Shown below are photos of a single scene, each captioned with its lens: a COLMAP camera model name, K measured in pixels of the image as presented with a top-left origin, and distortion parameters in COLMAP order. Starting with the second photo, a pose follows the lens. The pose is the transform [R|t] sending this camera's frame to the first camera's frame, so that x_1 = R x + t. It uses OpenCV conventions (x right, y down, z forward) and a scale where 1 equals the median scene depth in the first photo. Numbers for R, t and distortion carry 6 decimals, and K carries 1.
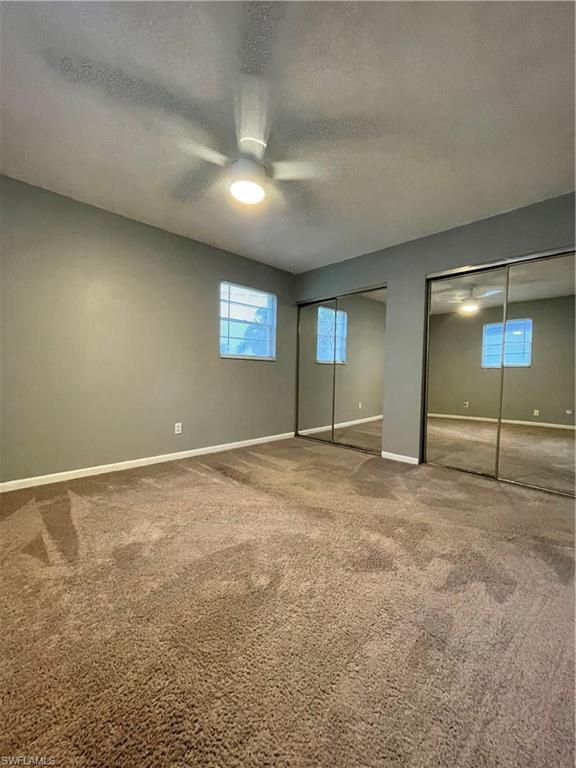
lens RADIAL K [[307.2, 0, 285.5], [0, 307.2, 383.0], [0, 0, 1]] dist [0.000125, 0.000299]
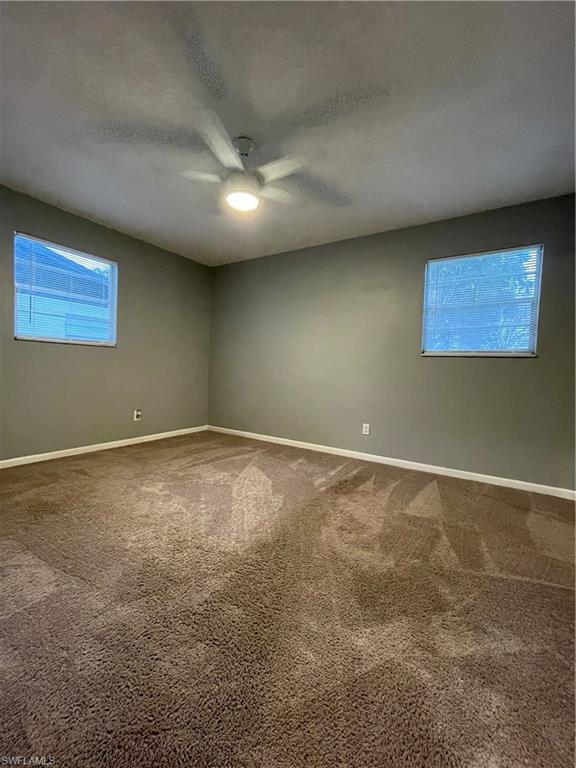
lens RADIAL K [[307.2, 0, 285.5], [0, 307.2, 383.0], [0, 0, 1]] dist [0.000125, 0.000299]
pose [[0.234182, 0.033749, -0.971607, 0.652414], [-0.062455, 0.997855, 0.019607, -0.003624], [0.970185, 0.056090, 0.235787, 0.608899]]
